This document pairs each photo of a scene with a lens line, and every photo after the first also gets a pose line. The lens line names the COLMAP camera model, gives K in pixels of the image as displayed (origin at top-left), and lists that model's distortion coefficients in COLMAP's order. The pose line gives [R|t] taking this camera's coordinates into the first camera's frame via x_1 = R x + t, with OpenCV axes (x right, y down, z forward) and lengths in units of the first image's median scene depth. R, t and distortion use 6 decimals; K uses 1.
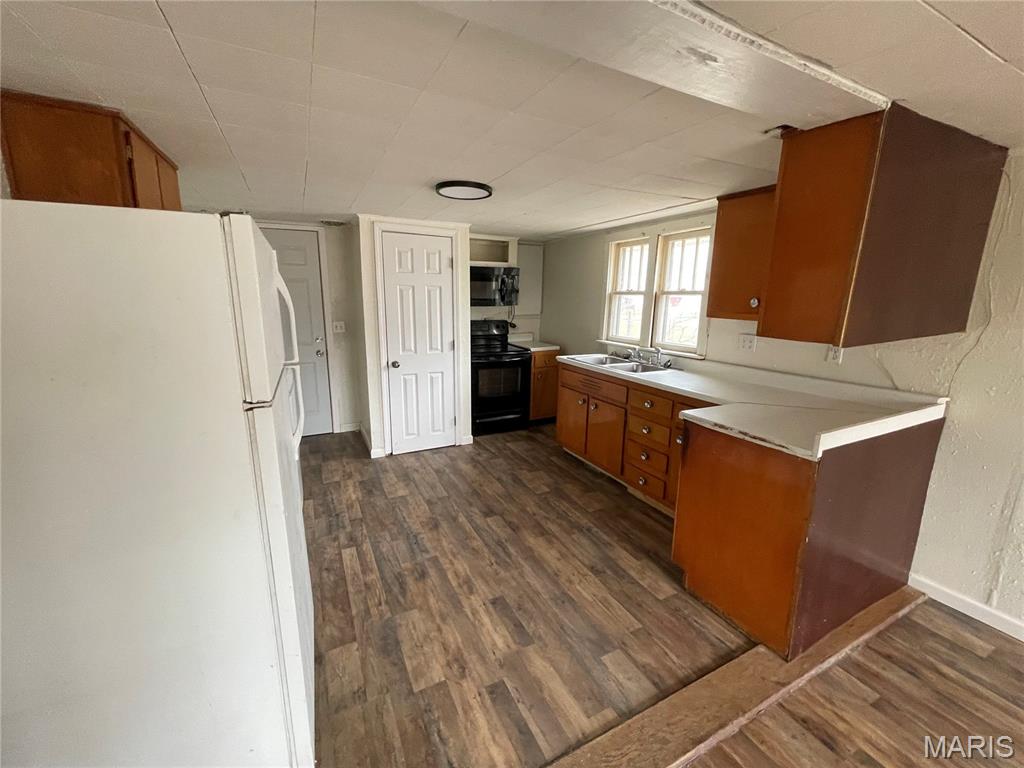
lens RADIAL K [[414.3, 0, 511.0], [0, 414.3, 379.9], [0, 0, 1]] dist [-0.001574, 0.000649]
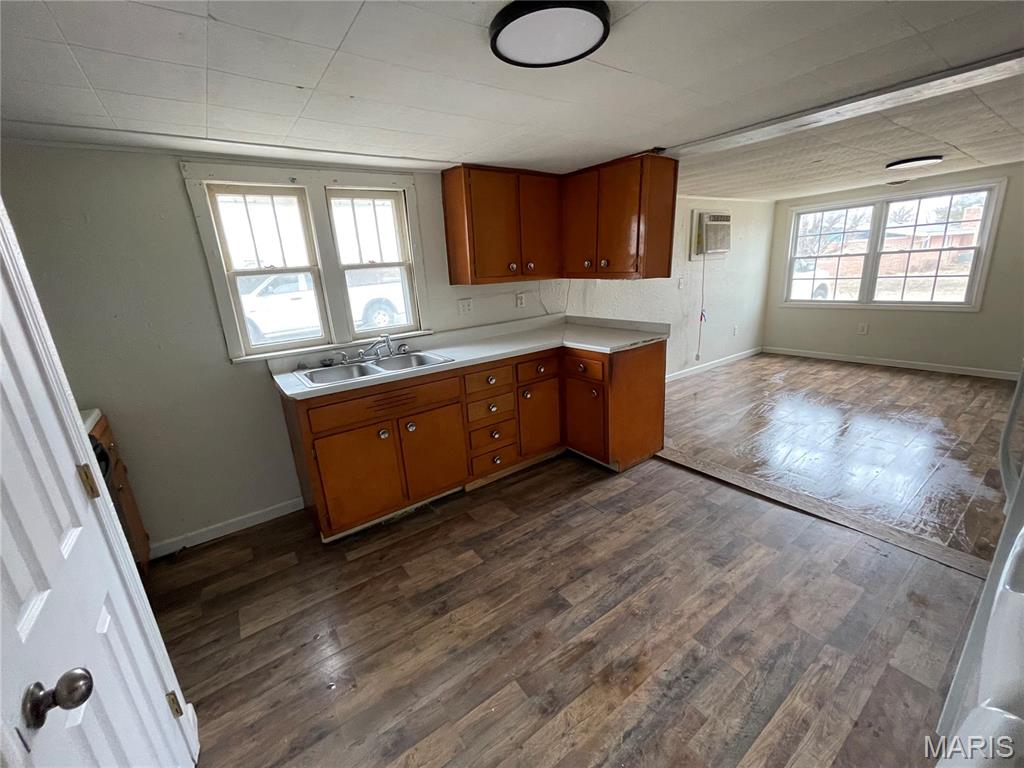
lens RADIAL K [[414.3, 0, 511.0], [0, 414.3, 379.9], [0, 0, 1]] dist [-0.001574, 0.000649]
pose [[-0.149185, -0.266272, 0.952283, -0.593845], [0.255423, 0.919998, 0.297260, -0.219188], [-0.955250, 0.287581, -0.069238, 1.067839]]
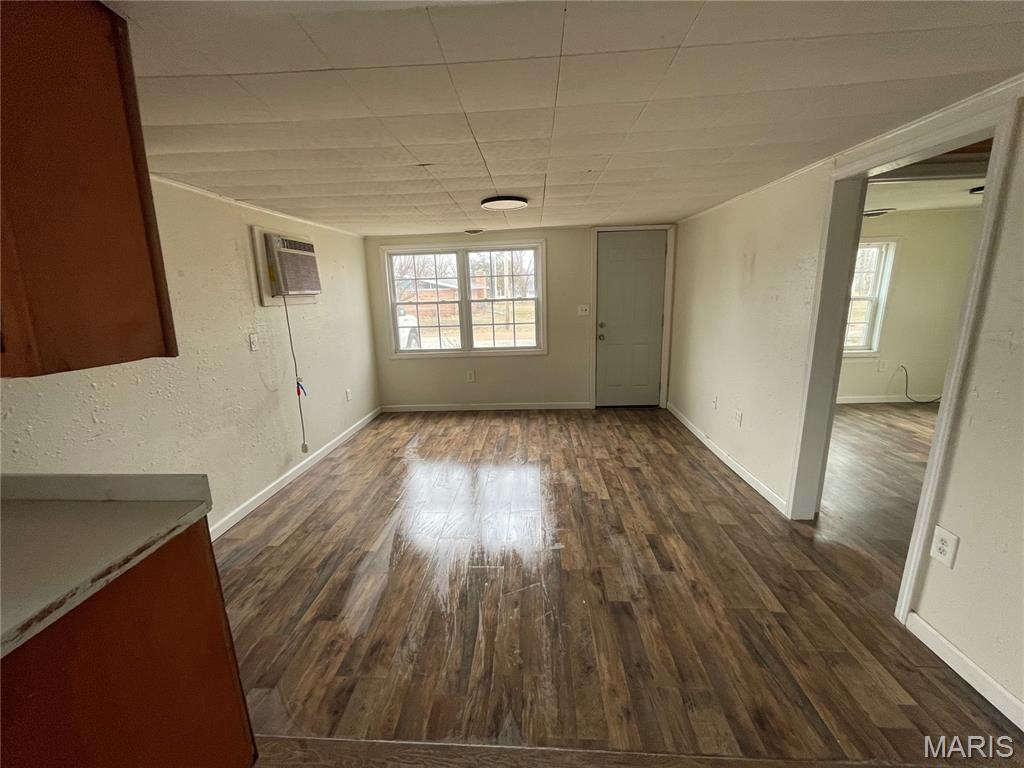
lens RADIAL K [[414.3, 0, 511.0], [0, 414.3, 379.9], [0, 0, 1]] dist [-0.001574, 0.000649]
pose [[-0.862699, -0.099049, 0.495923, -0.038834], [0.115321, 0.916265, 0.383613, -0.133927], [-0.492393, 0.388133, -0.779039, 0.686470]]
